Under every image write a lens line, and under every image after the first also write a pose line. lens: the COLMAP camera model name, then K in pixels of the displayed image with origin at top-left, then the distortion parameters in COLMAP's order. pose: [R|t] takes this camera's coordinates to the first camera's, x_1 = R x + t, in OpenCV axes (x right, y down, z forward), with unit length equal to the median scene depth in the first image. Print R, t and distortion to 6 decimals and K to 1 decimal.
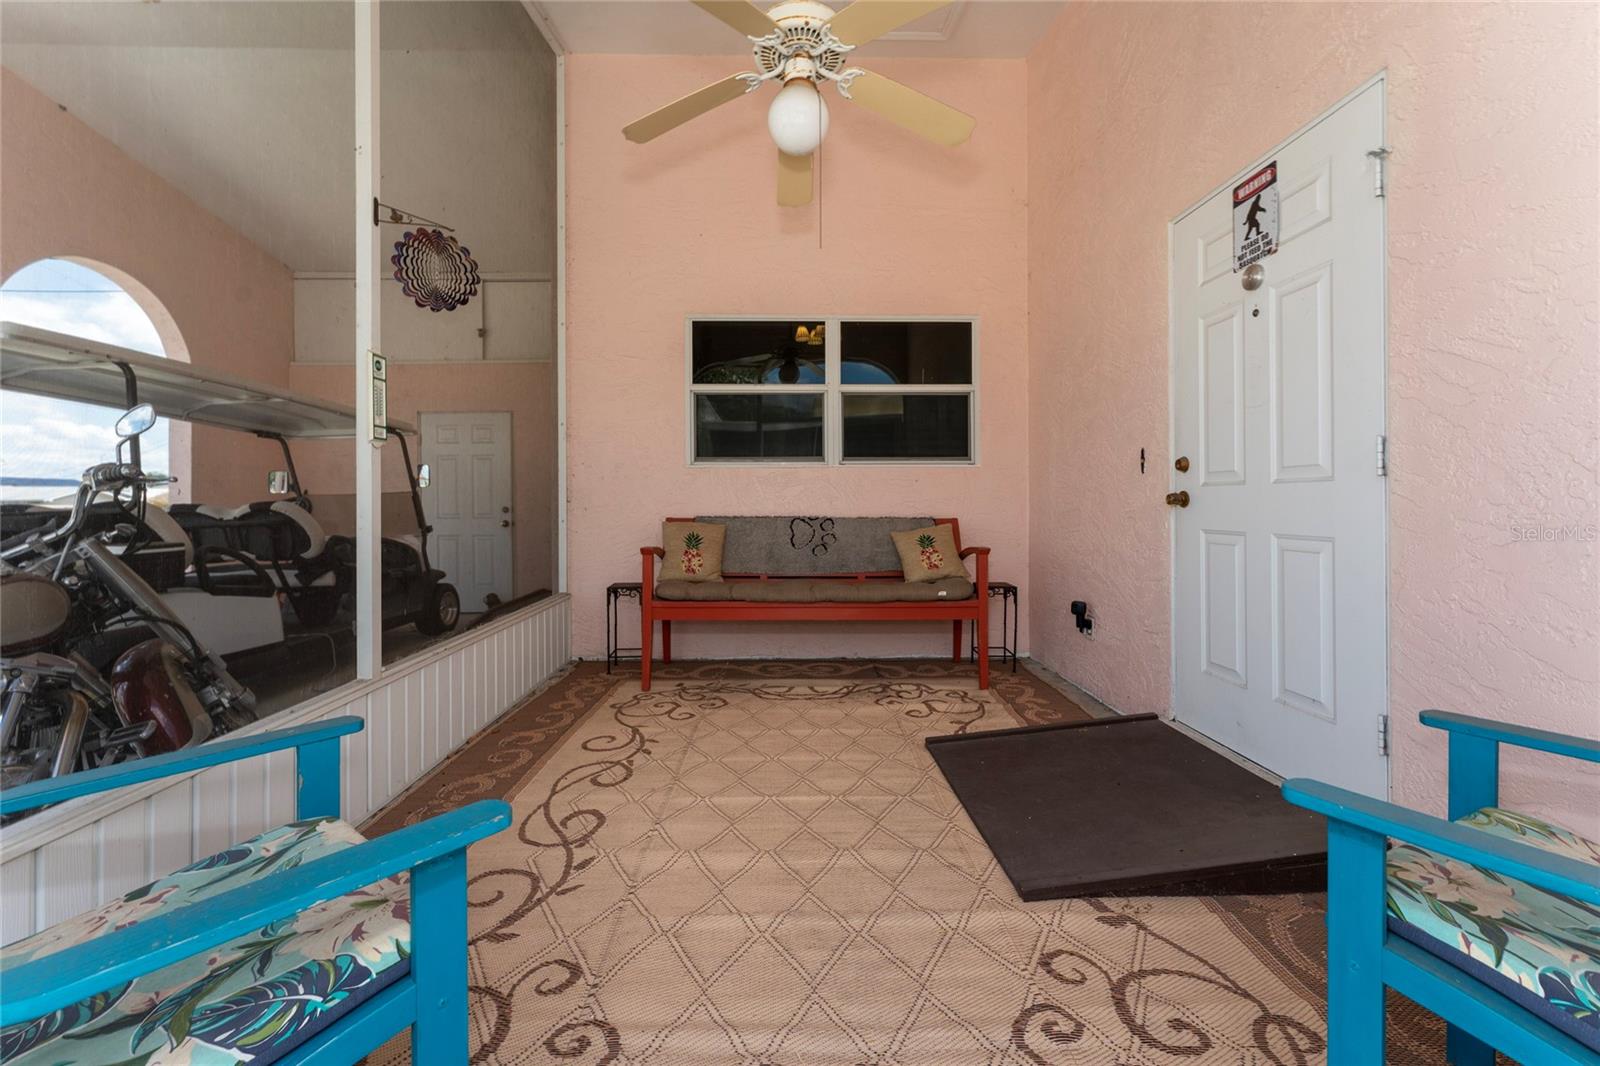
lens RADIAL K [[641.0, 0, 798.6], [0, 641.0, 516.4], [0, 0, 1]] dist [-0.001262, -0.000153]
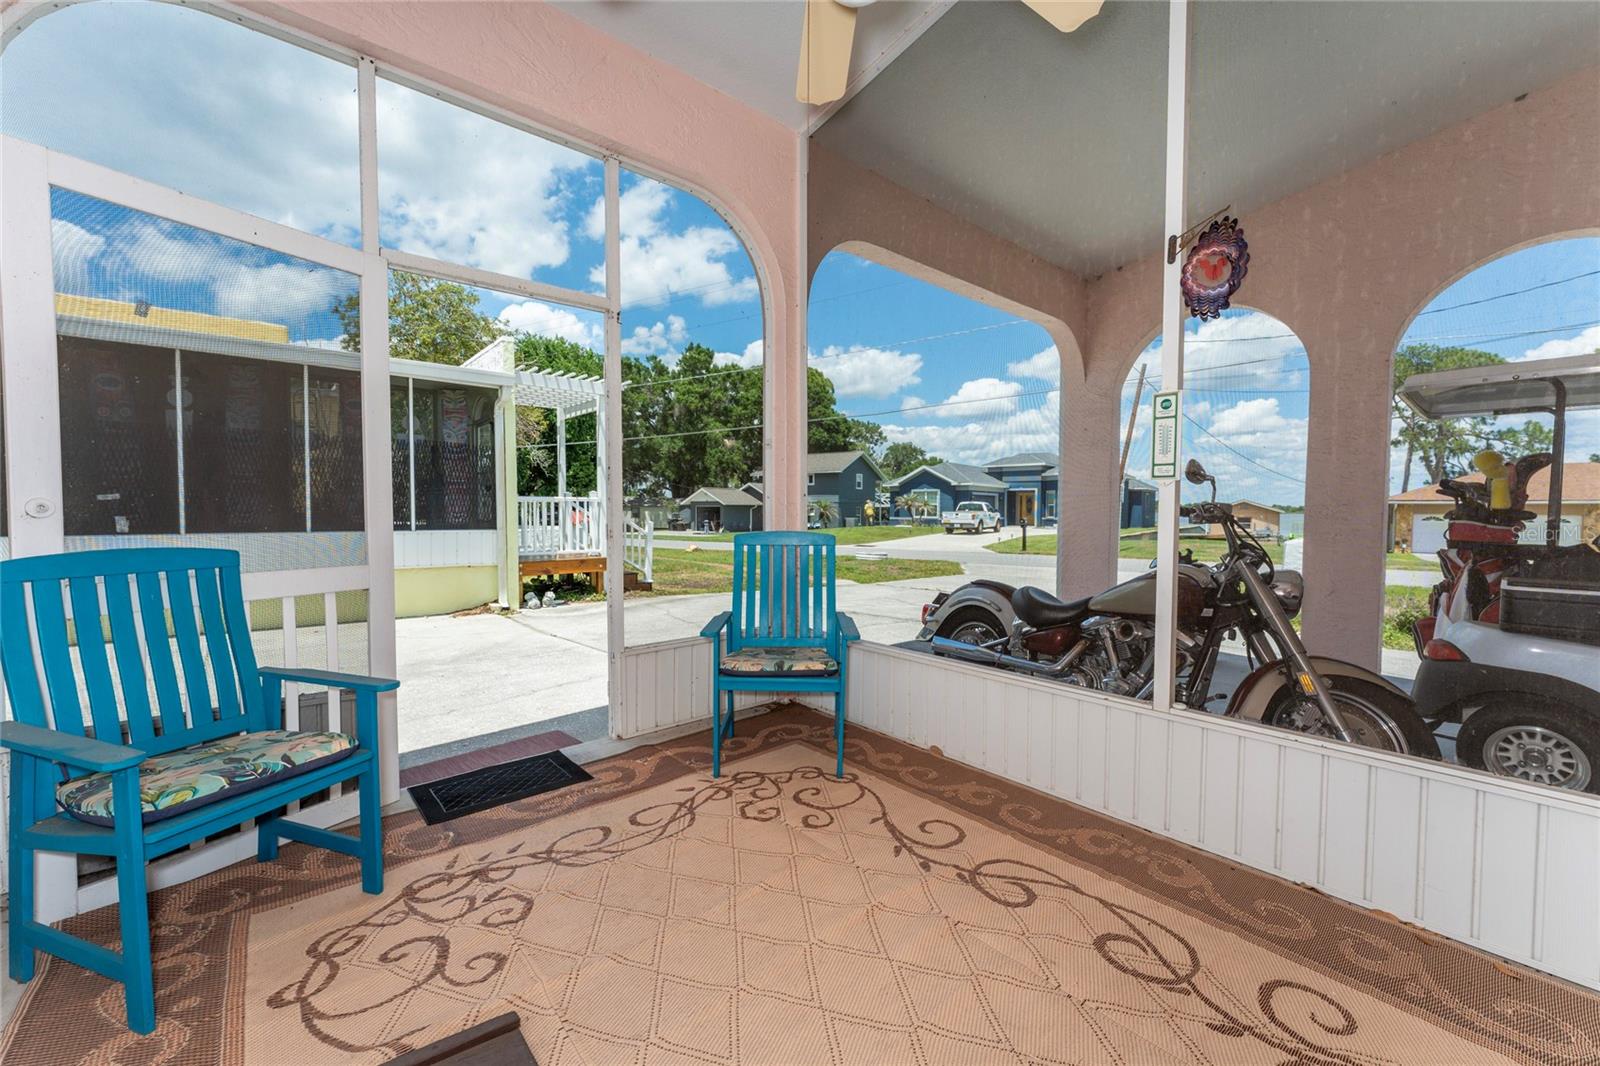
lens RADIAL K [[641.0, 0, 798.6], [0, 641.0, 516.4], [0, 0, 1]] dist [-0.001262, -0.000153]
pose [[-0.781848, 0.009610, -0.623395, 0.467378], [-0.011216, 0.999503, 0.029475, -0.085250], [0.623368, 0.030037, -0.781352, 1.521746]]
